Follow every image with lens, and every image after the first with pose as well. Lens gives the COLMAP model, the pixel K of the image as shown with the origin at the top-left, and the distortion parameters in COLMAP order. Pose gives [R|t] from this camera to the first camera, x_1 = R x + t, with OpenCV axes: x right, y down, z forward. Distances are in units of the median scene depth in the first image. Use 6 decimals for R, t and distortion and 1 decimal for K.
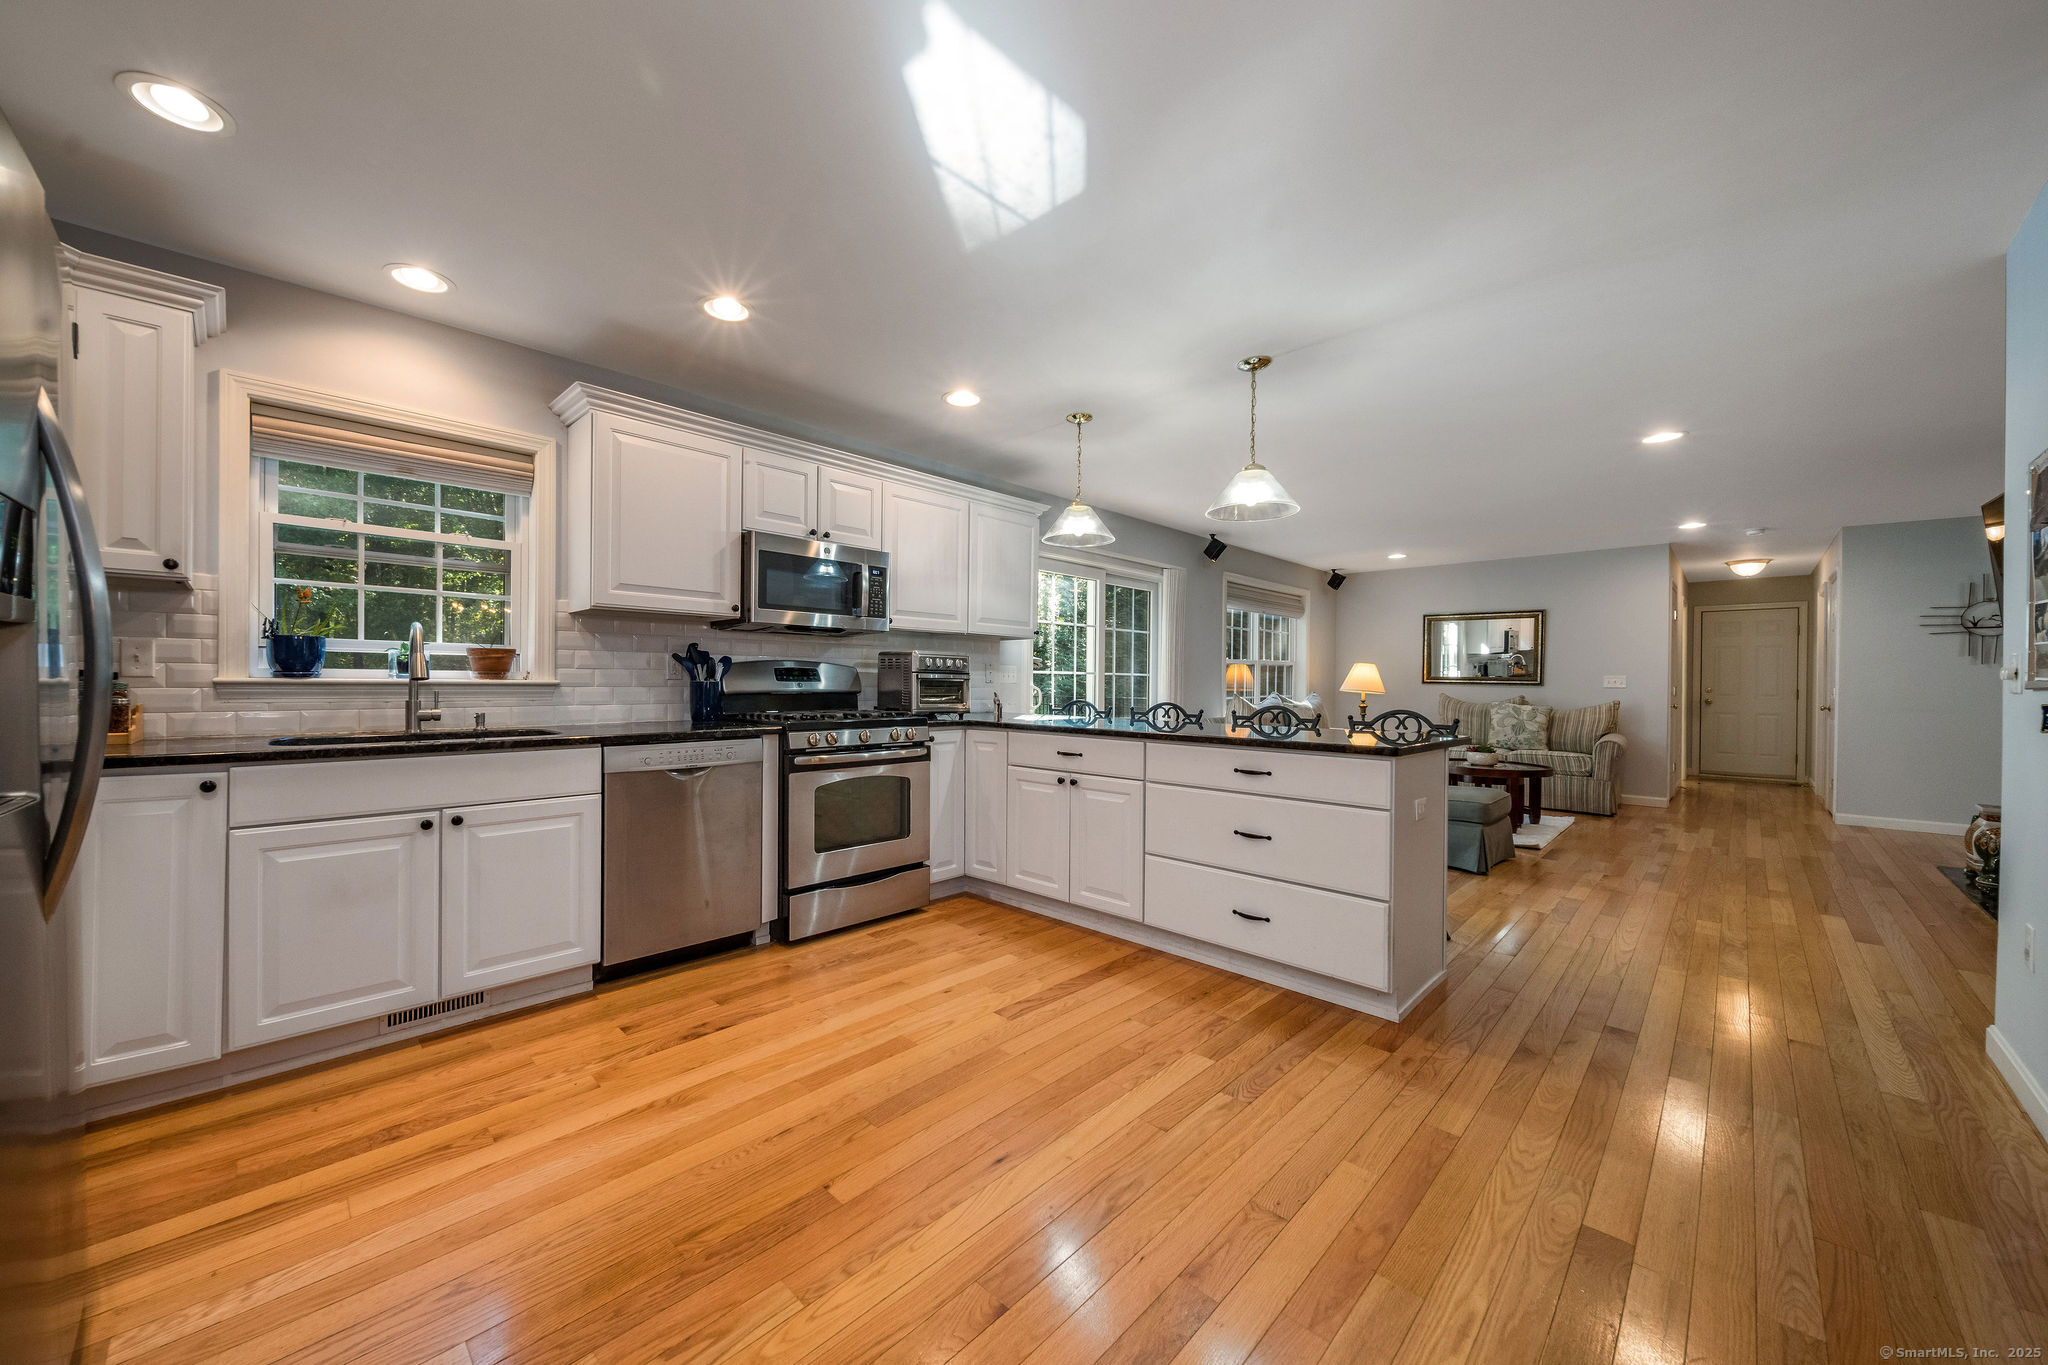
lens RADIAL K [[733.2, 0, 986.4], [0, 733.2, 689.0], [0, 0, 1]] dist [0.003292, -0.000038]
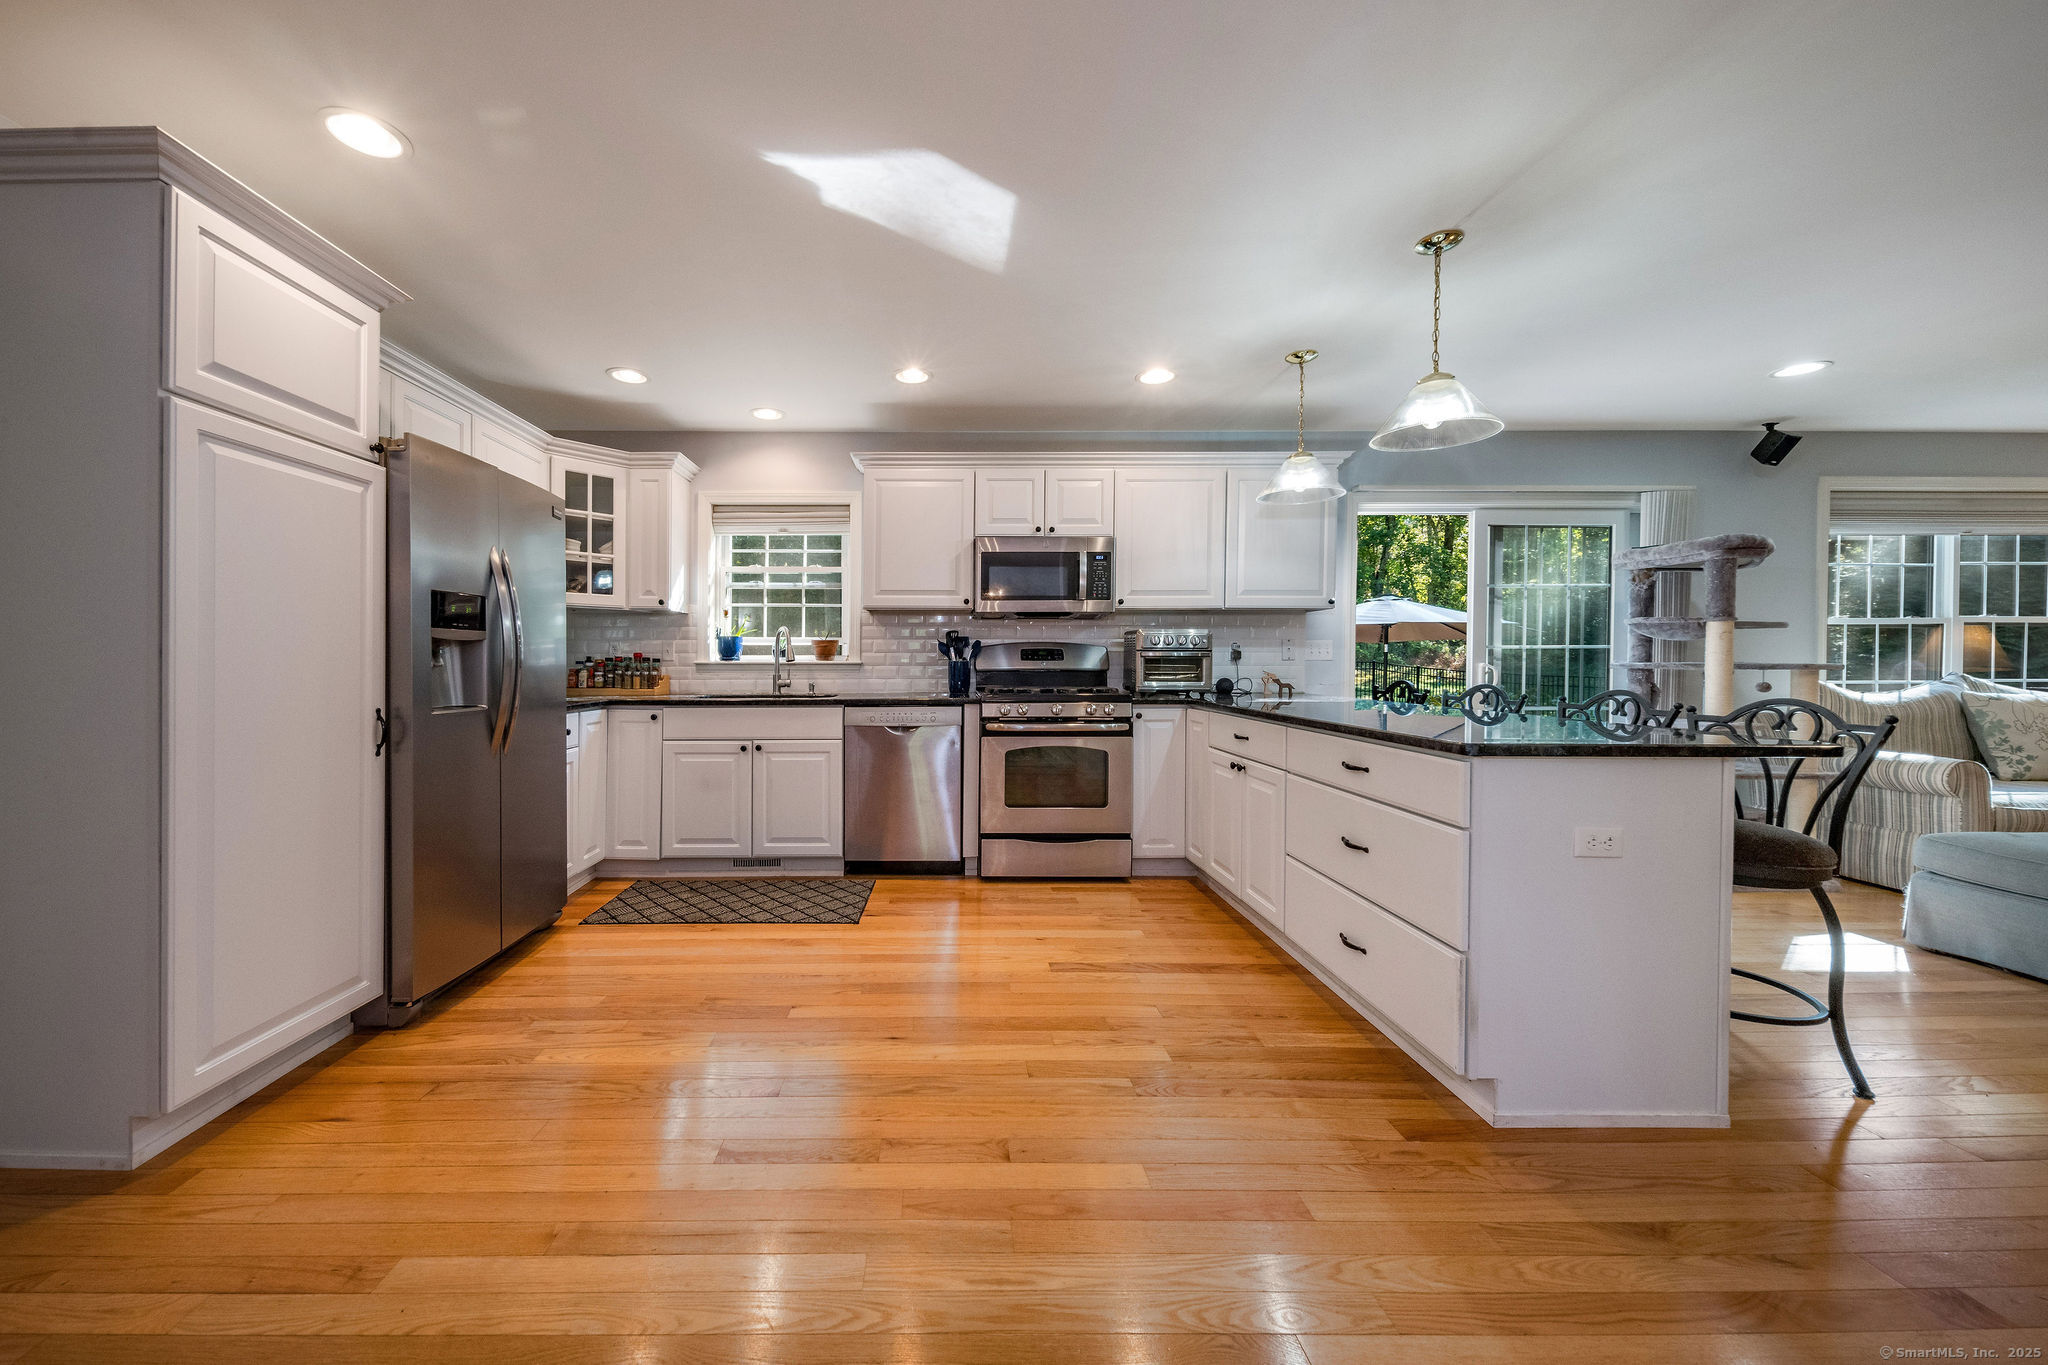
lens RADIAL K [[814.7, 0, 1036.3], [0, 814.7, 674.4], [0, 0, 1]] dist [0.001506, -0.006202]
pose [[0.714812, 0.003502, -0.699308, 0.713663], [-0.000199, 0.999988, 0.004804, 0.006027], [0.699316, -0.003294, 0.714805, 0.104734]]
